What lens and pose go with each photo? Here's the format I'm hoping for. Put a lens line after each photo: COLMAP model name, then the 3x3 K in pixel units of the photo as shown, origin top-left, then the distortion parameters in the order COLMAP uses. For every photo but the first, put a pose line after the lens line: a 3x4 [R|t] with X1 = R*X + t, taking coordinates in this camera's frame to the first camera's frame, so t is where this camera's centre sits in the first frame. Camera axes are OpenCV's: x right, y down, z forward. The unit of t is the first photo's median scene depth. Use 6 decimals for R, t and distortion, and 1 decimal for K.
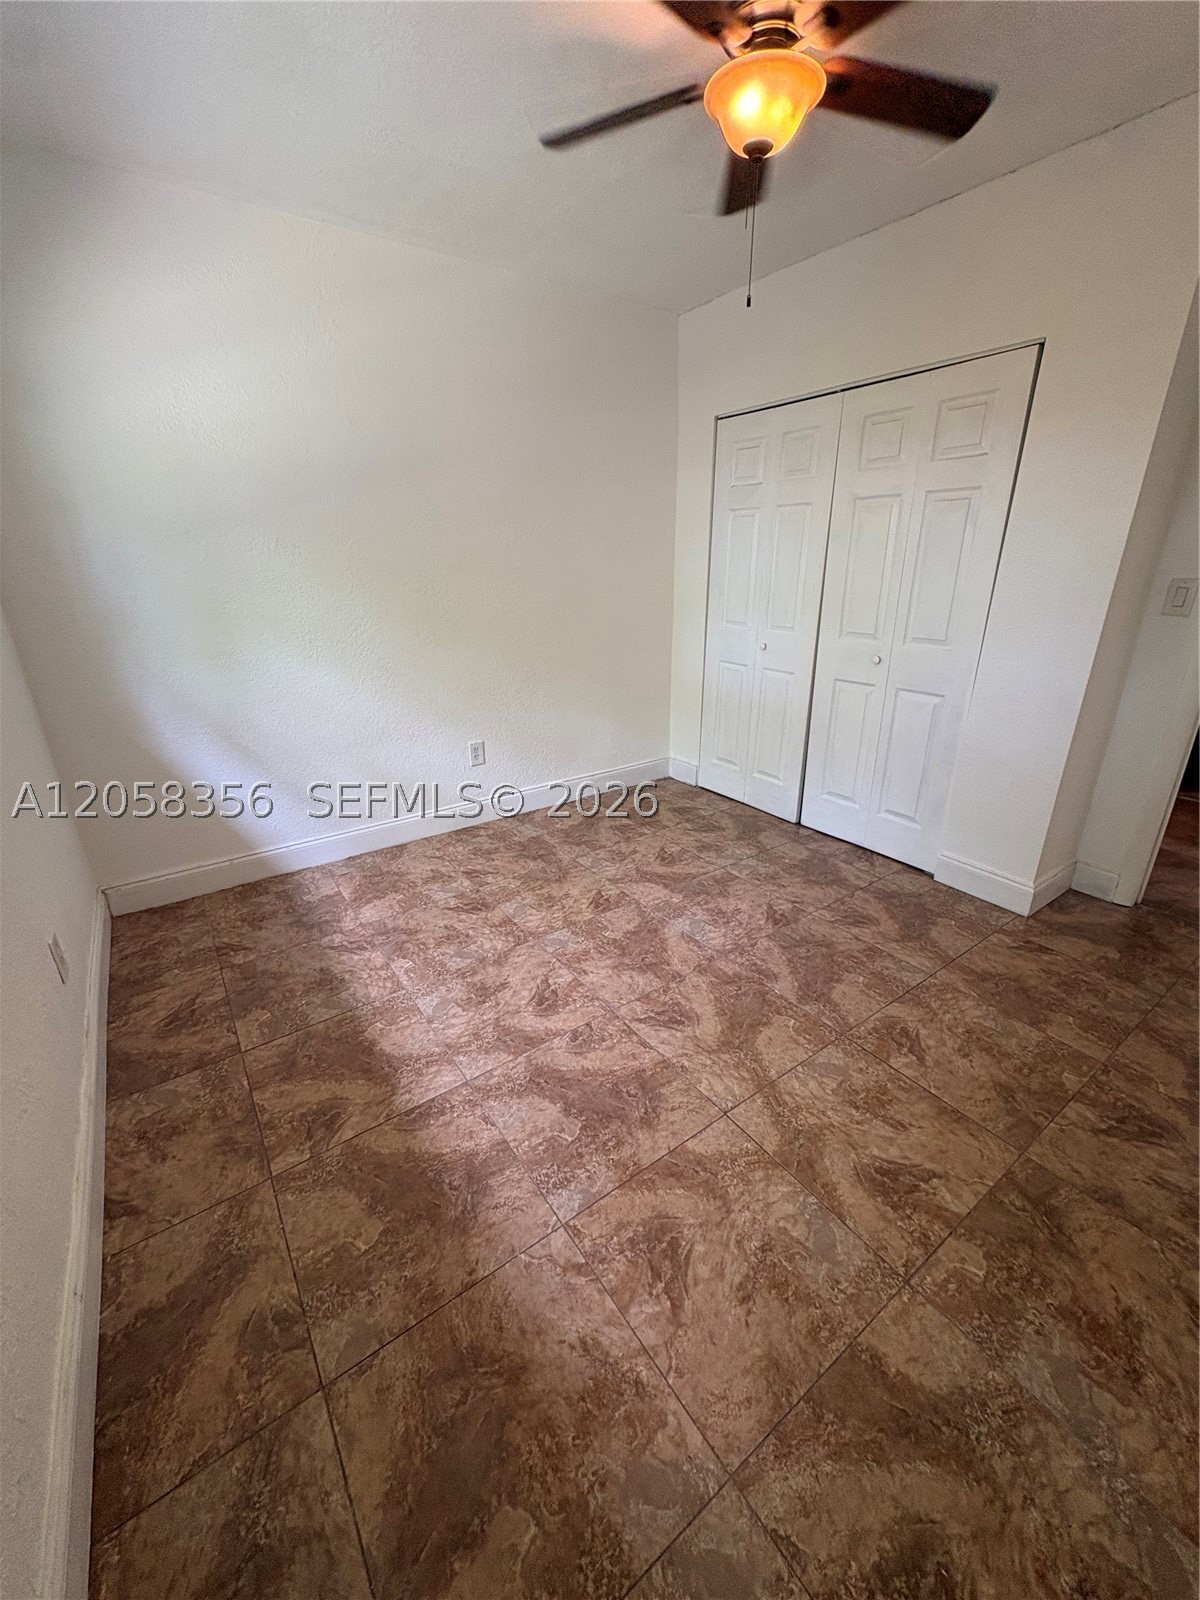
lens RADIAL K [[636.5, 0, 598.8], [0, 636.5, 801.5], [0, 0, 1]] dist [0.000721, 0.000649]
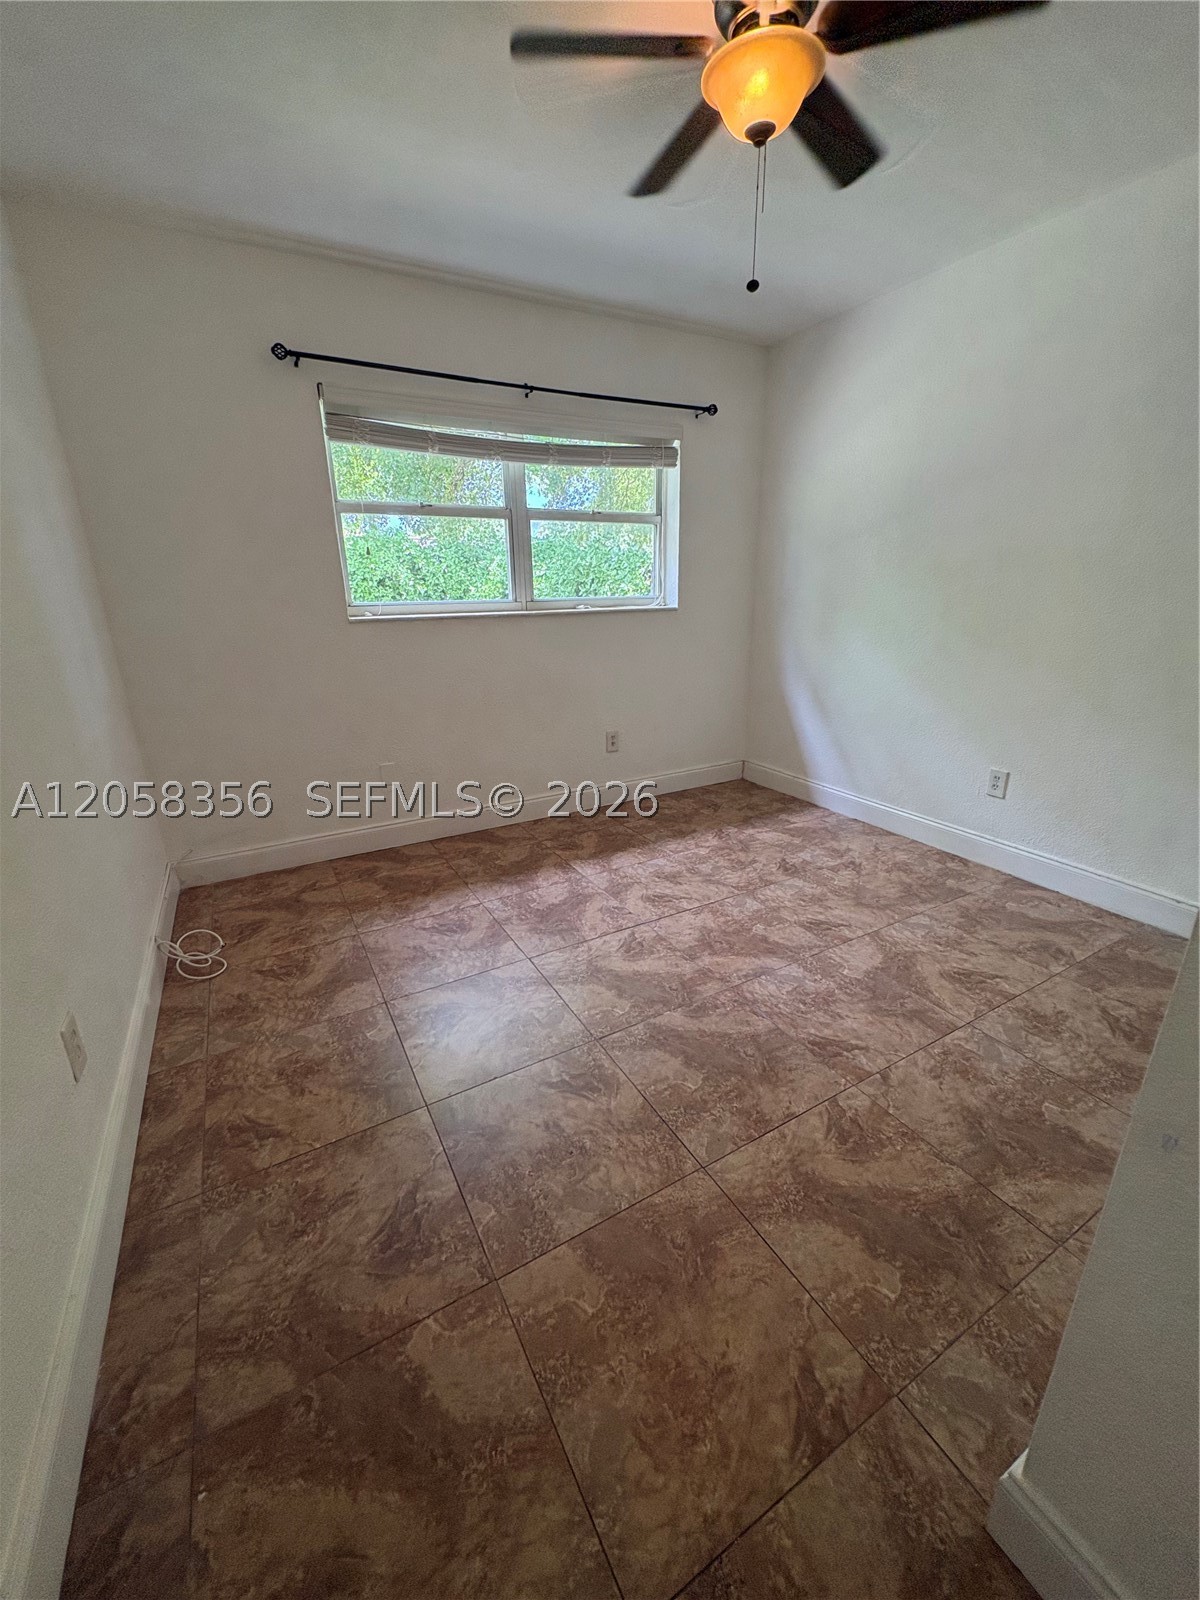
lens RADIAL K [[636.5, 0, 598.8], [0, 636.5, 801.5], [0, 0, 1]] dist [0.000721, 0.000649]
pose [[-0.102317, 0.329712, -0.938521, 0.978554], [-0.343859, 0.873589, 0.344389, -0.238831], [0.933430, 0.357955, 0.023991, 0.708293]]
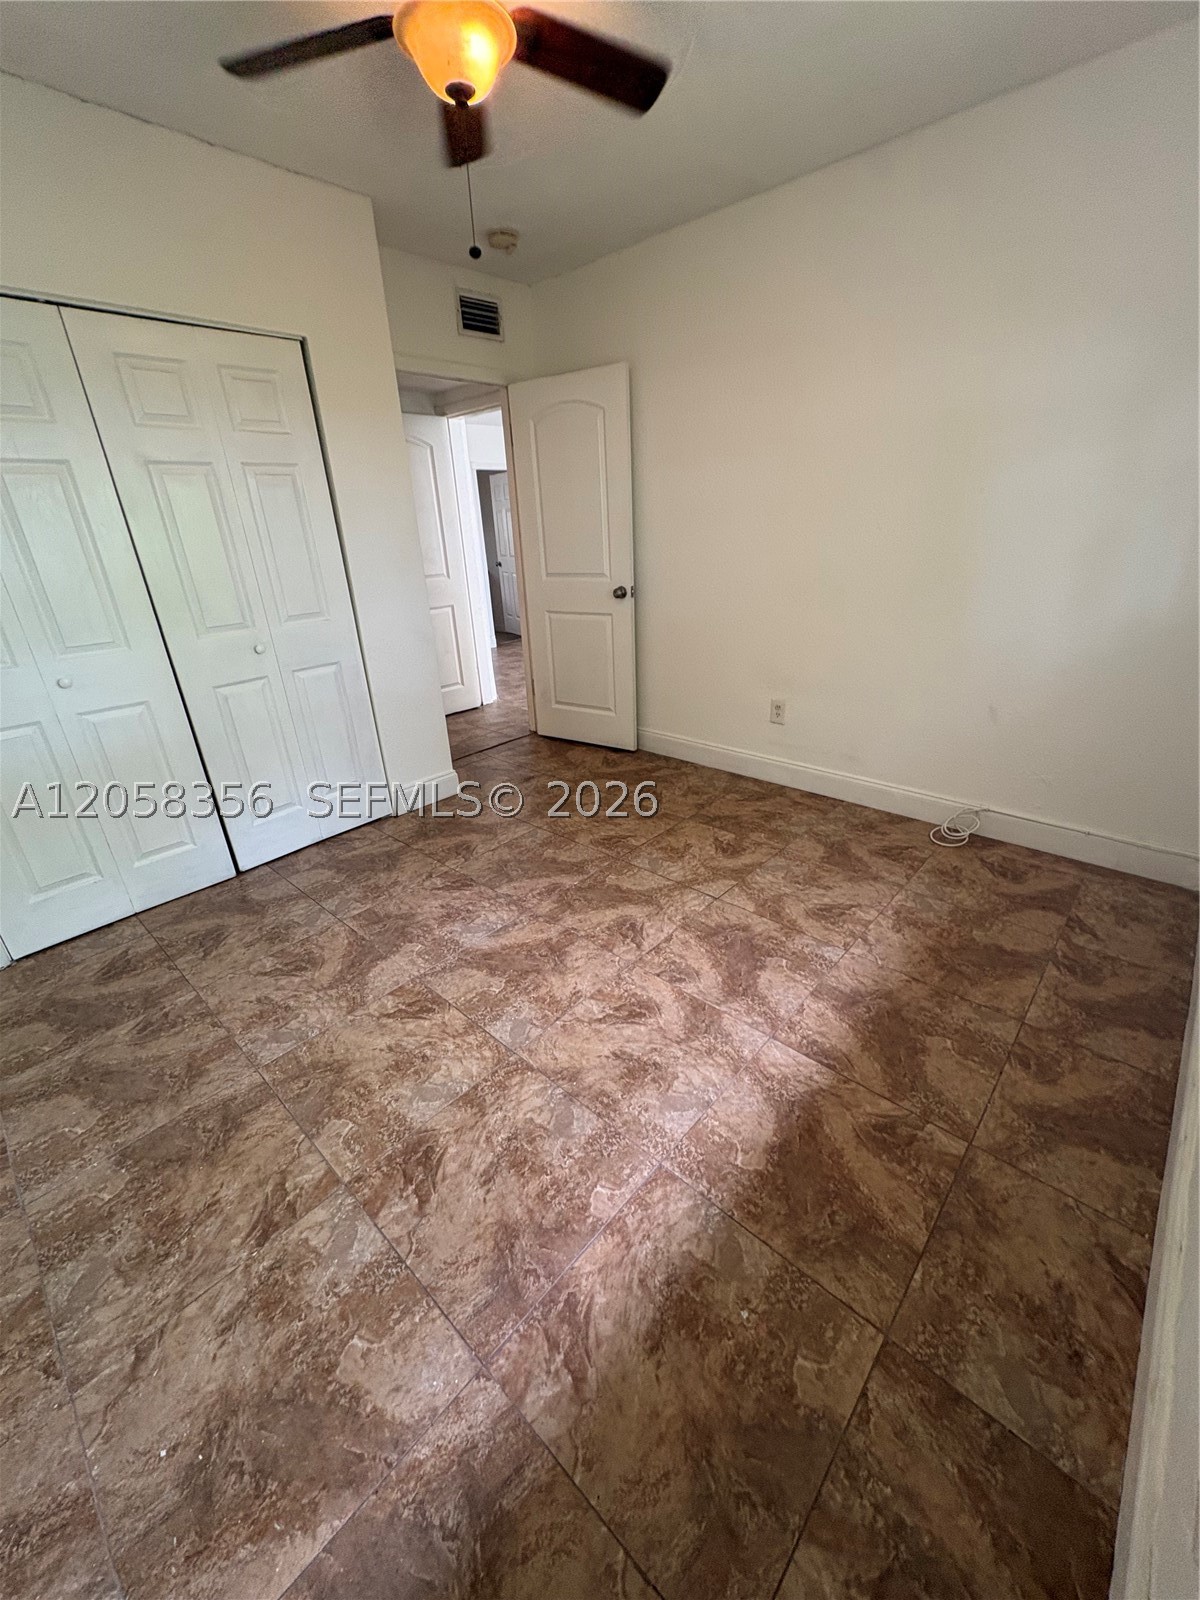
lens RADIAL K [[636.5, 0, 598.8], [0, 636.5, 801.5], [0, 0, 1]] dist [0.000721, 0.000649]
pose [[-0.209354, -0.377313, 0.902112, -0.697259], [0.395933, 0.810838, 0.431021, -0.302730], [-0.894096, 0.447412, -0.020361, 0.840680]]
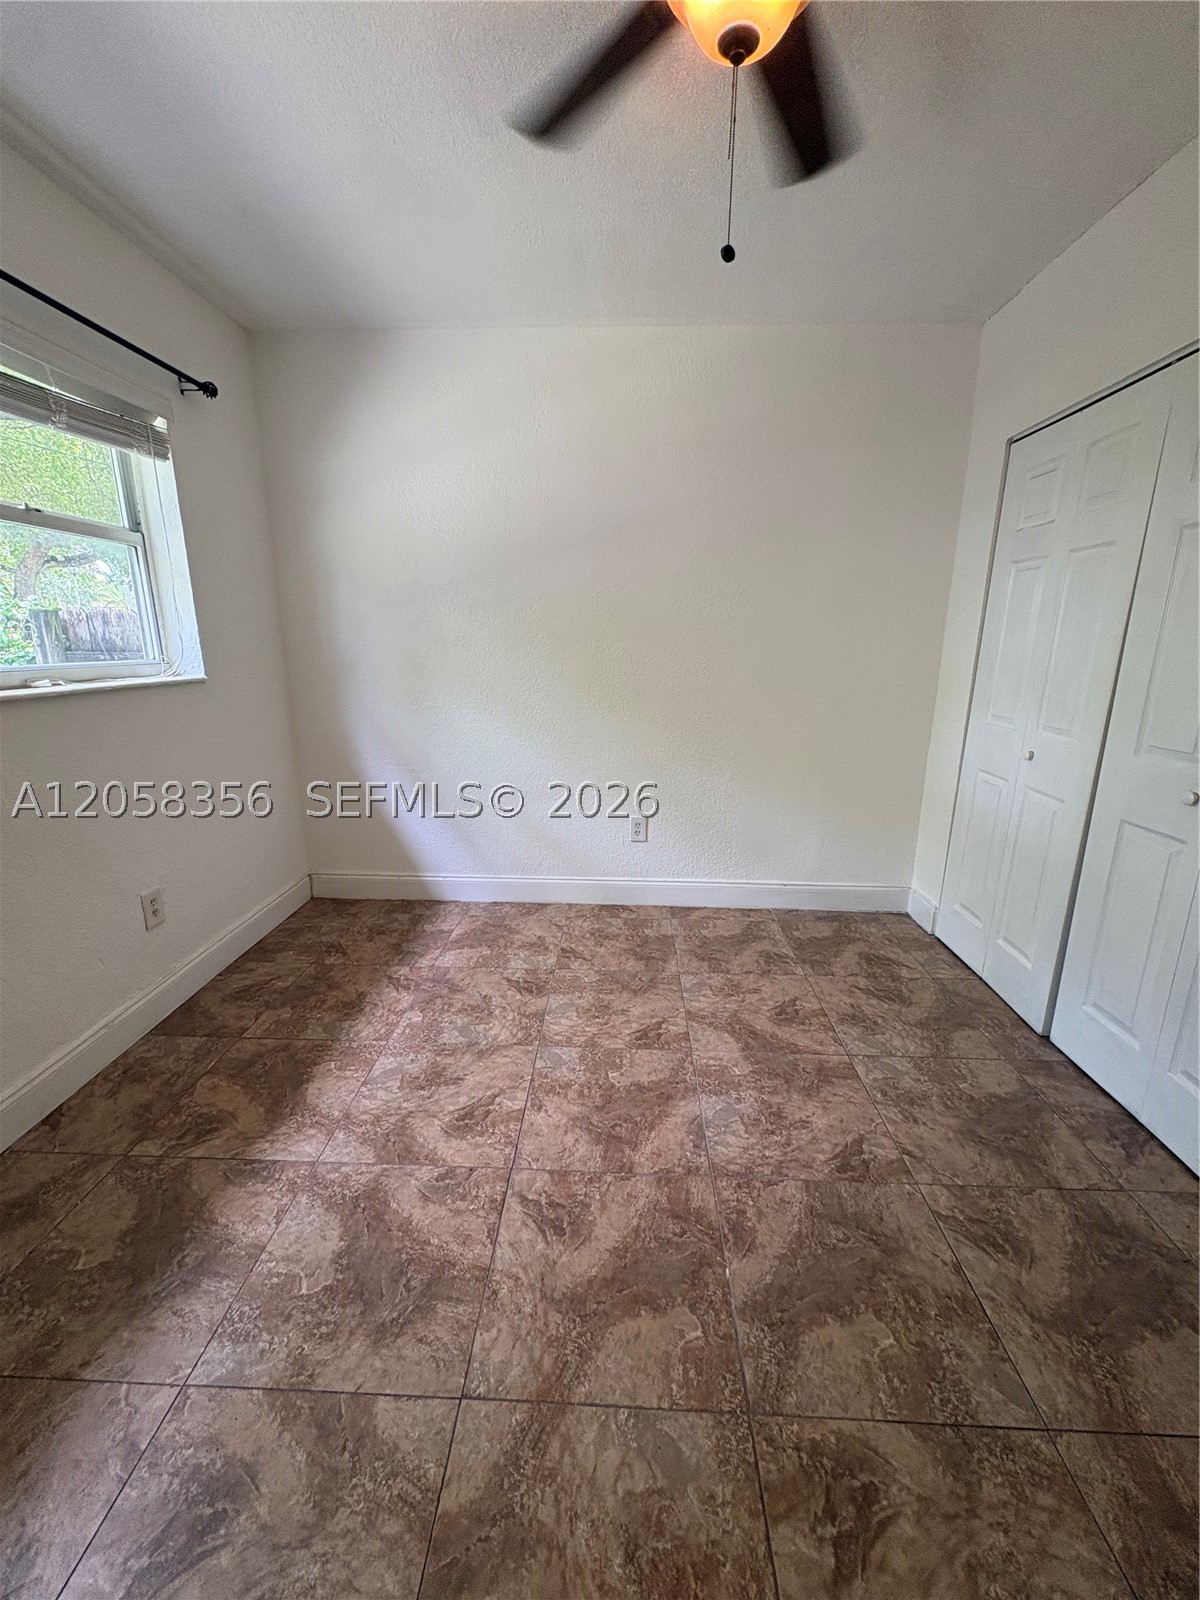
lens RADIAL K [[636.5, 0, 598.8], [0, 636.5, 801.5], [0, 0, 1]] dist [0.000721, 0.000649]
pose [[0.792498, 0.166181, -0.586797, 0.433612], [-0.233630, 0.971486, -0.040404, -0.092507], [0.563351, 0.169114, 0.808725, 0.308472]]
